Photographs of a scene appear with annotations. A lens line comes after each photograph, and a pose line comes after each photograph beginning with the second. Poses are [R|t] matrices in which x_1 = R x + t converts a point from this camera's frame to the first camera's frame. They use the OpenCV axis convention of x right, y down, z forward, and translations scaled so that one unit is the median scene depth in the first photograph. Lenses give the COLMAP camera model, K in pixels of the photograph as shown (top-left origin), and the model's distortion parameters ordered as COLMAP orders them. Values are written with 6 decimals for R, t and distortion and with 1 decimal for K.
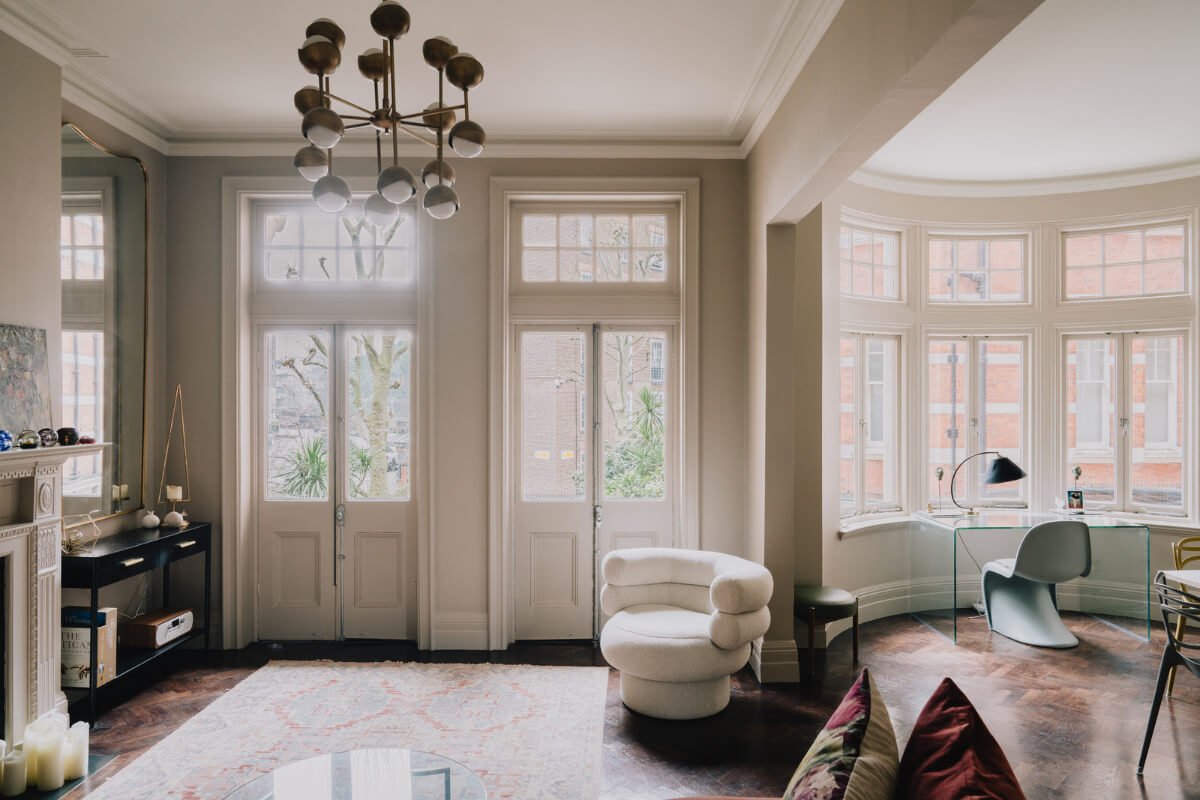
lens RADIAL K [[825.6, 0, 600.0], [0, 825.6, 400.0], [0, 0, 1]] dist [-0.003244, 0.001325]
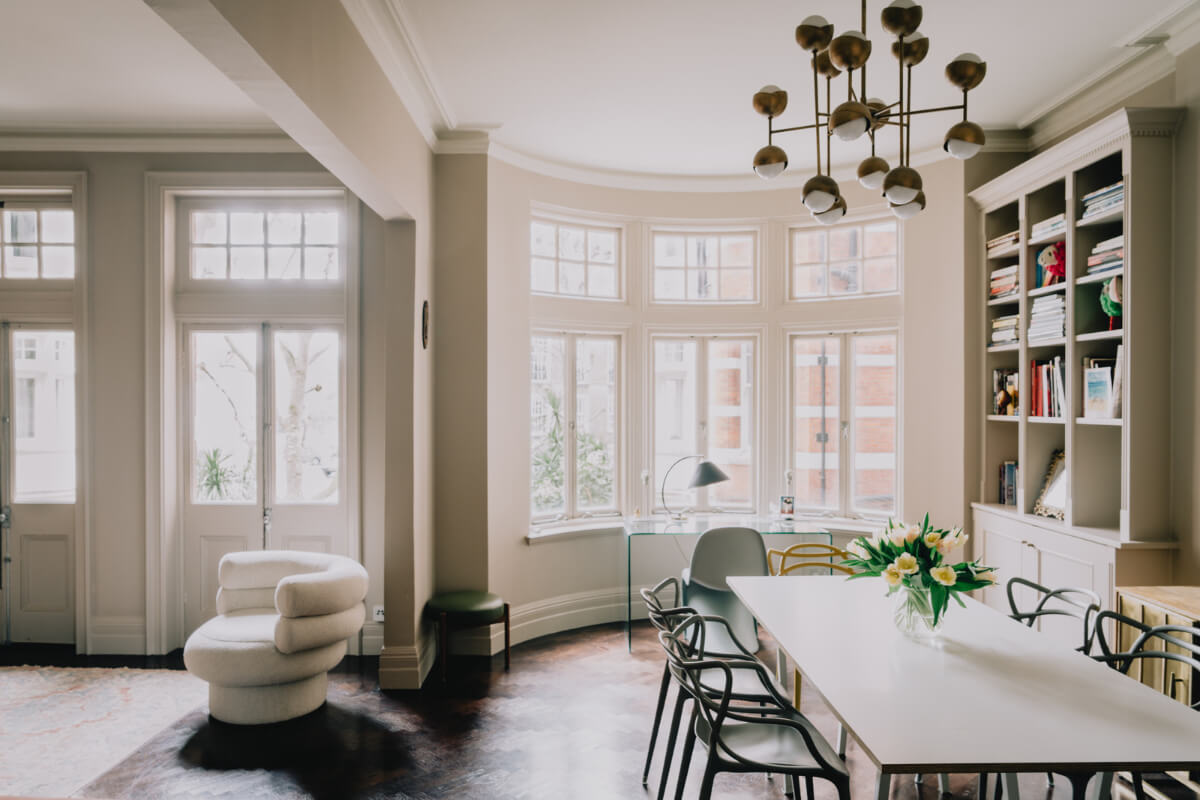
lens RADIAL K [[853.0, 0, 598.3], [0, 853.0, 412.7], [0, 0, 1]] dist [0.000424, 0.006501]
pose [[0.999877, 0.002817, -0.015444, 0.362083], [-0.002647, 0.999936, 0.010996, 0.002000], [0.015474, -0.010954, 0.999820, -0.003748]]
